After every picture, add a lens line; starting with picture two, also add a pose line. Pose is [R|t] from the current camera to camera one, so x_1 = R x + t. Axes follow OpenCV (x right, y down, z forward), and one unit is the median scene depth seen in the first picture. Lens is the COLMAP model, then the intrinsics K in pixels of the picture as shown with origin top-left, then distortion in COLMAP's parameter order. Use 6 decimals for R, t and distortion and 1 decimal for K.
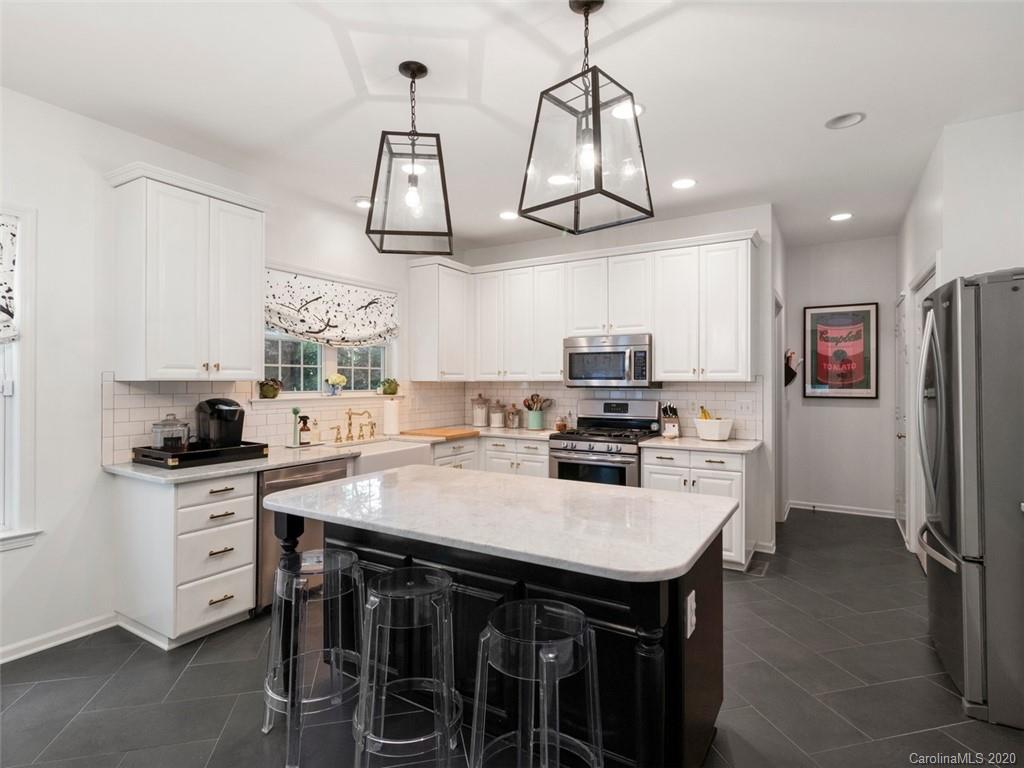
lens RADIAL K [[532.7, 0, 514.1], [0, 532.7, 377.7], [0, 0, 1]] dist [-0.000070, 0.000778]
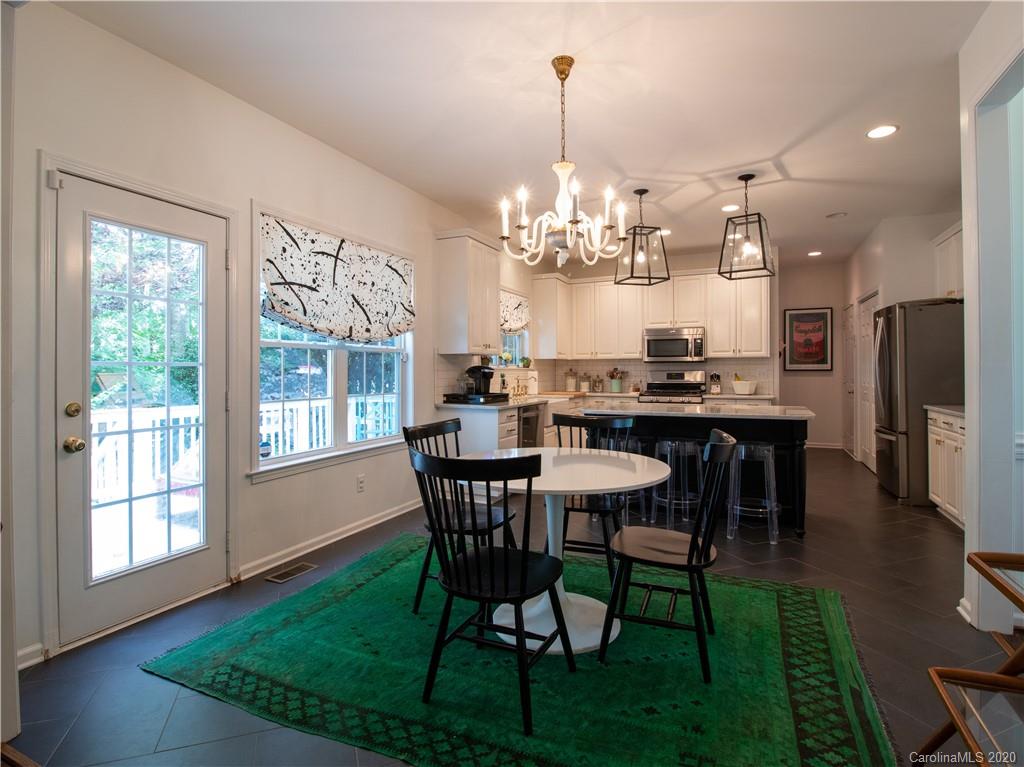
lens RADIAL K [[530.4, 0, 510.3], [0, 530.4, 369.4], [0, 0, 1]] dist [-0.005010, -0.002036]
pose [[0.993267, -0.002857, 0.115816, -0.505929], [0.002309, 0.999986, 0.004862, 0.033294], [-0.115829, -0.004562, 0.993259, -0.492649]]
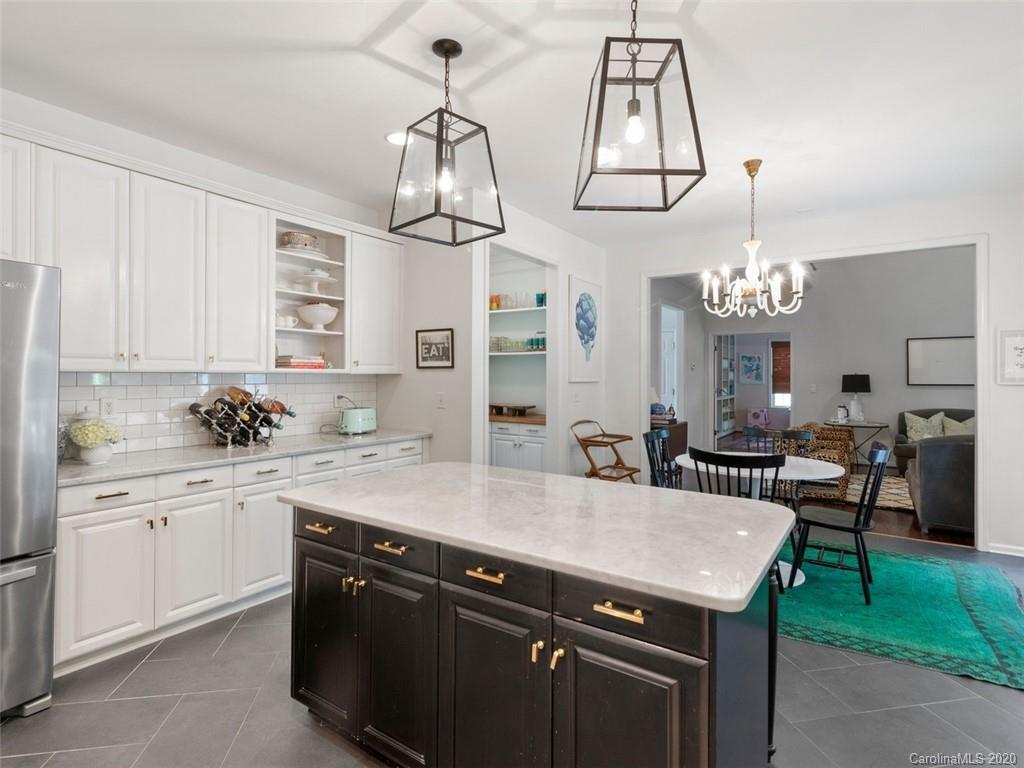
lens RADIAL K [[530.4, 0, 510.3], [0, 530.4, 369.9], [0, 0, 1]] dist [-0.005010, -0.002036]
pose [[-0.998053, -0.003534, 0.062272, -0.035548], [-0.004579, 0.999851, -0.016649, 0.007593], [-0.062204, -0.016901, -0.997920, 0.999376]]
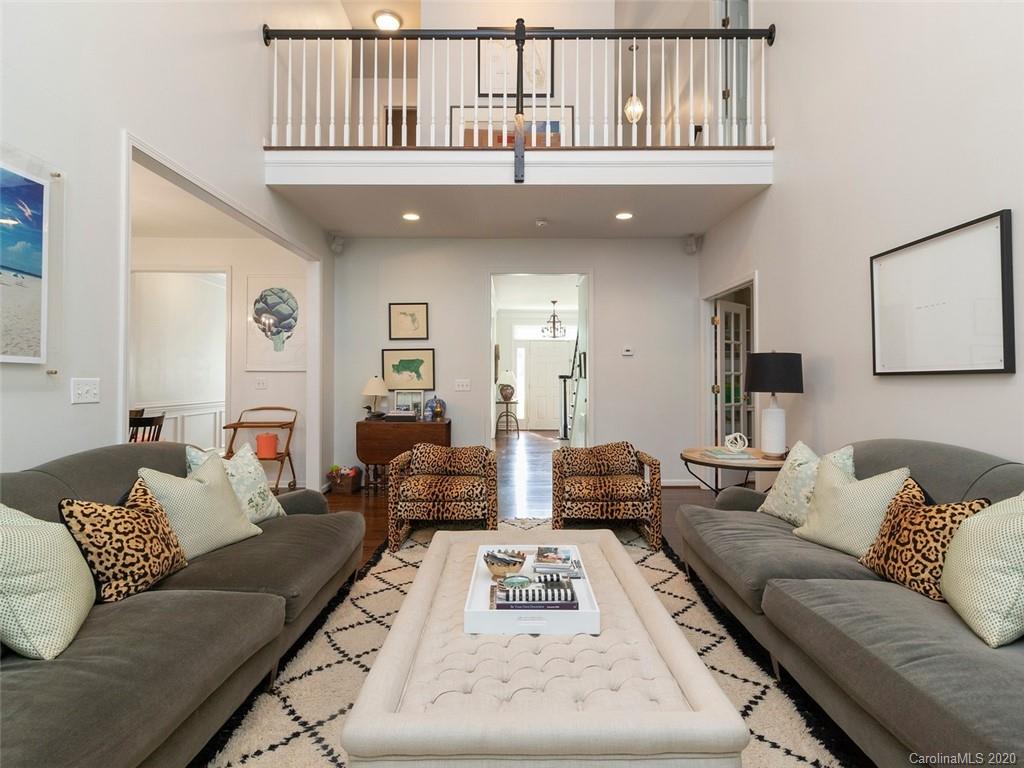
lens RADIAL K [[530.4, 0, 510.3], [0, 530.4, 369.9], [0, 0, 1]] dist [-0.005010, -0.002036]
pose [[-0.521994, 0.013188, 0.852847, -1.658494], [-0.005567, 0.999806, -0.018868, 0.033023], [-0.852931, -0.014597, -0.521820, -0.130695]]
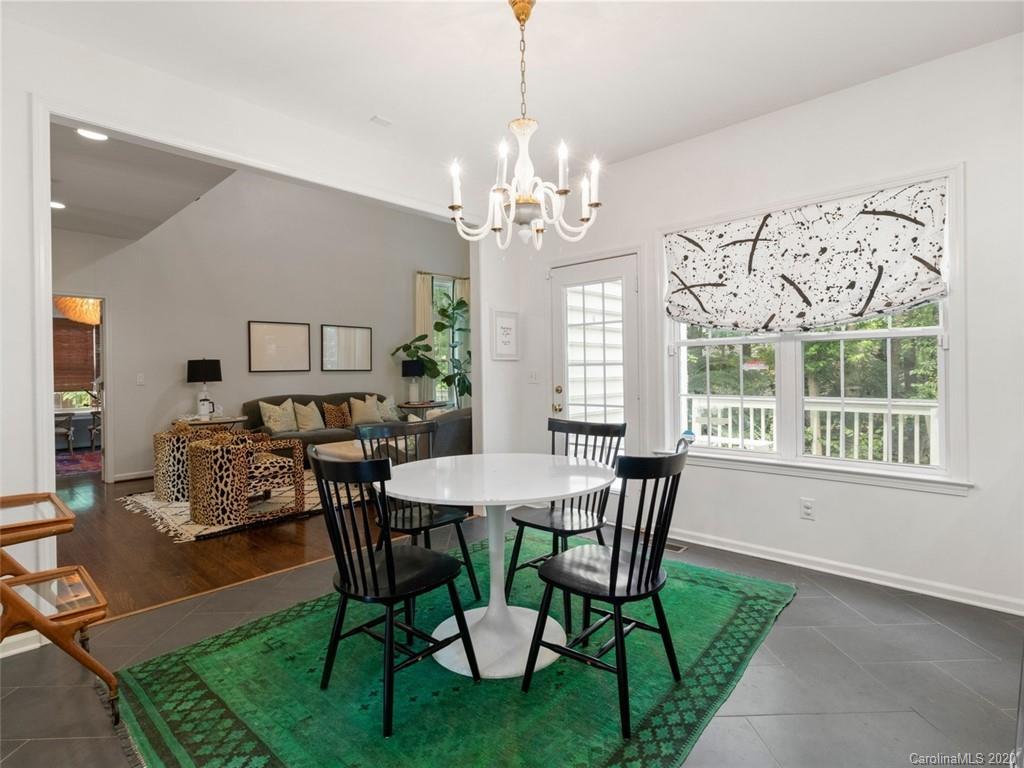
lens RADIAL K [[525.2, 0, 513.6], [0, 525.2, 373.1], [0, 0, 1]] dist [0.003007, 0.001105]
pose [[-0.205101, 0.005657, -0.978724, 0.155936], [0.019242, 0.999813, 0.001746, 0.039750], [0.978552, -0.018474, -0.205172, 0.234753]]
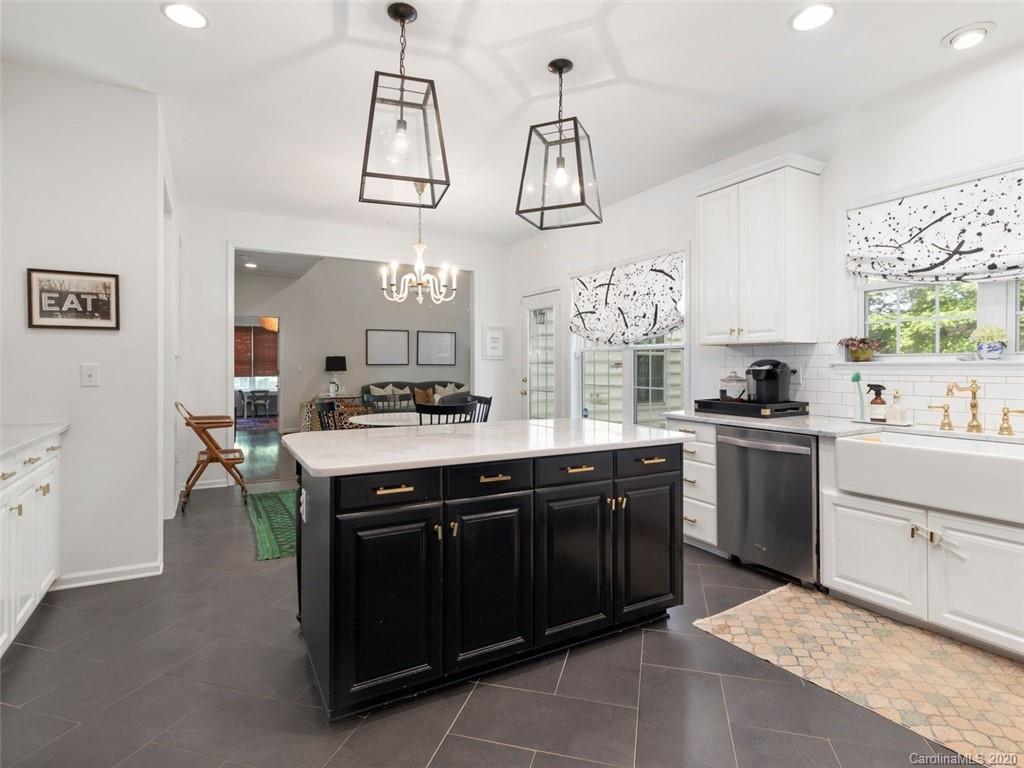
lens RADIAL K [[531.0, 0, 510.4], [0, 531.0, 363.6], [0, 0, 1]] dist [0.001368, -0.000082]
pose [[-0.489187, -0.005730, -0.872160, 0.491344], [0.004663, 0.999947, -0.009185, 0.042219], [0.872167, -0.008560, -0.489134, 0.833891]]
